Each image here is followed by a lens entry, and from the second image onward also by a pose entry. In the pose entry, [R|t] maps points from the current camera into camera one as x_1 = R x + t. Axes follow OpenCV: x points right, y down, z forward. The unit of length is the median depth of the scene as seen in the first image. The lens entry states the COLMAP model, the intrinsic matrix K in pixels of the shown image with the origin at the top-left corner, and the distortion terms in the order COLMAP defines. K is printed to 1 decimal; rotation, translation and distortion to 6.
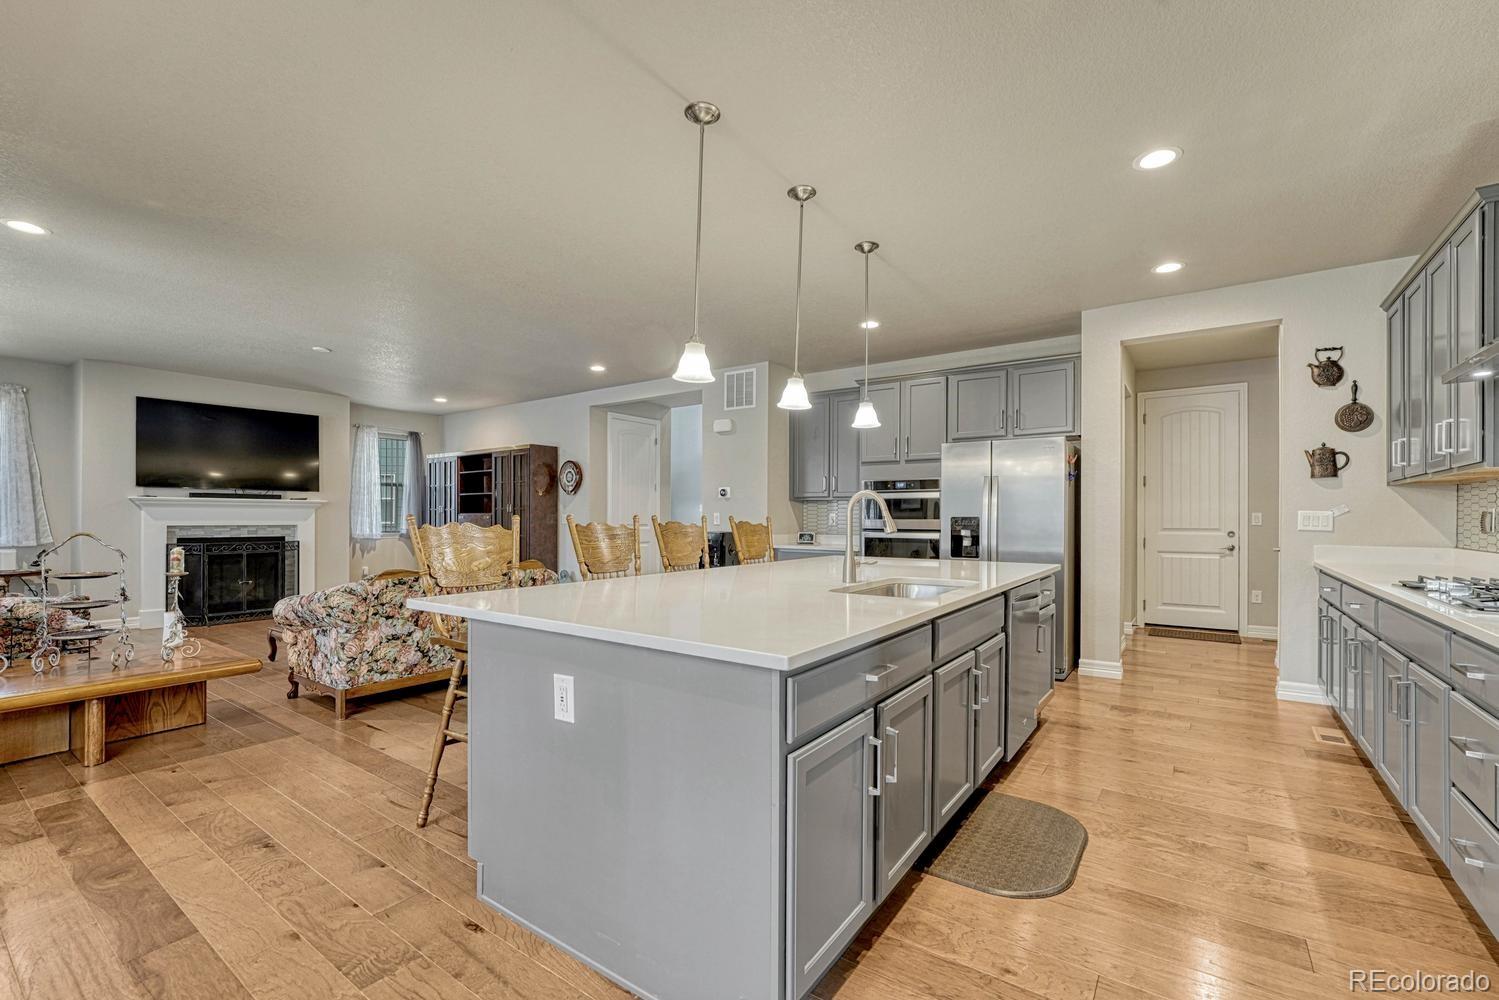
lens RADIAL K [[631.4, 0, 747.6], [0, 631.4, 519.4], [0, 0, 1]] dist [-0.009351, 0.000470]
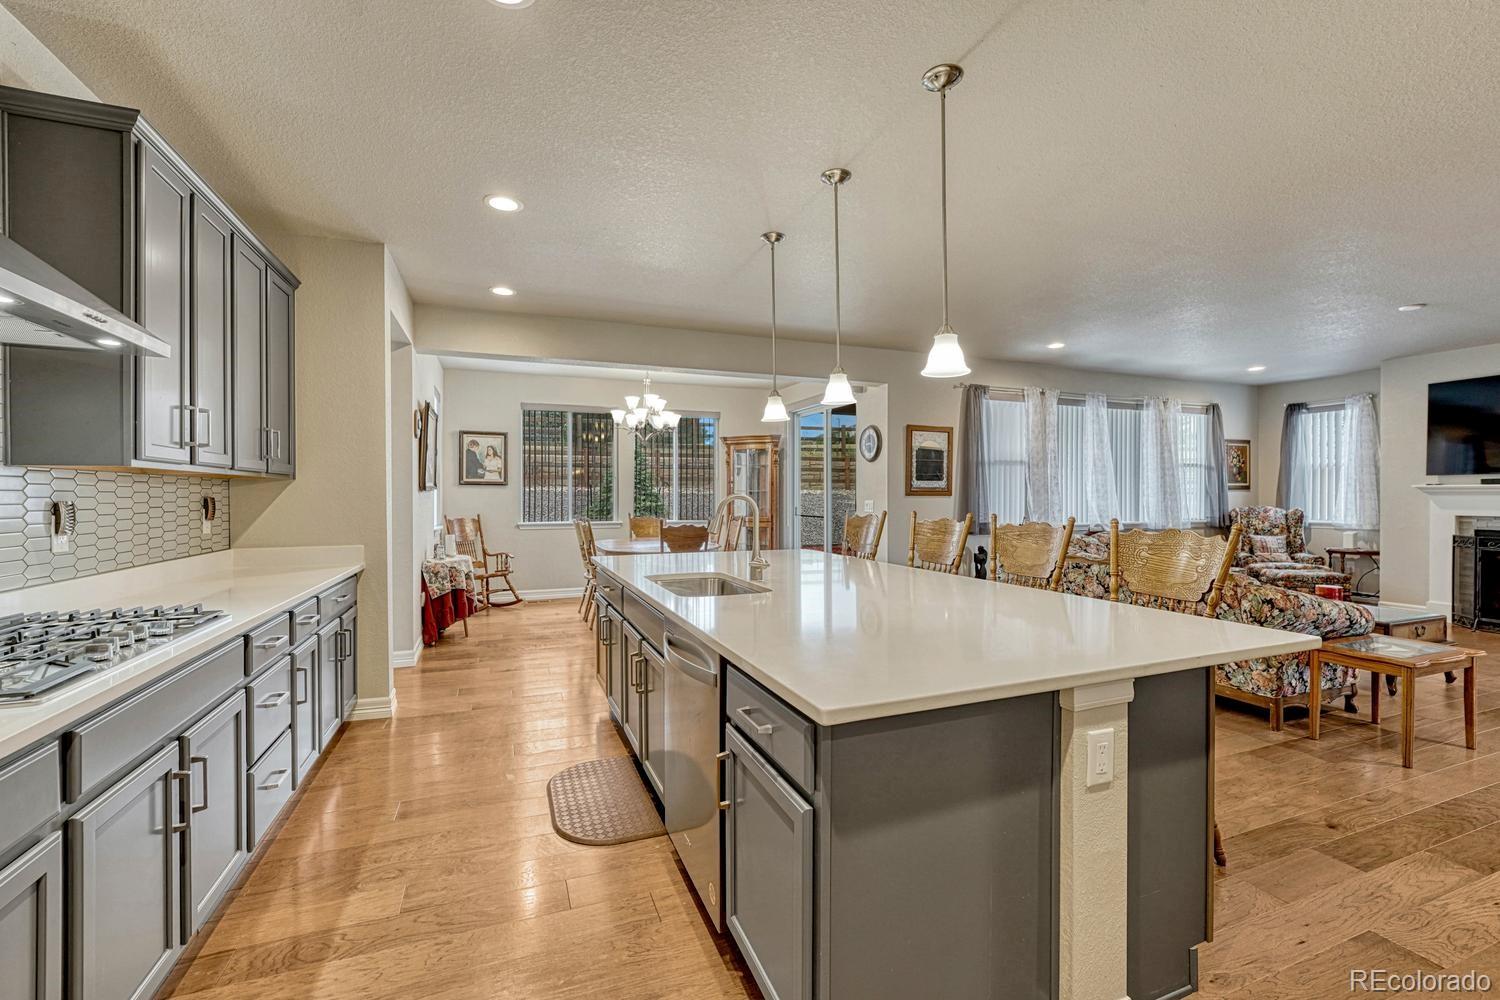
lens RADIAL K [[631.8, 0, 750.6], [0, 631.8, 496.0], [0, 0, 1]] dist [-0.009351, 0.000470]
pose [[-0.552554, -0.002068, -0.833474, 0.388970], [-0.004842, 0.999988, 0.000729, -0.013155], [0.833463, 0.004438, -0.552558, 0.577121]]
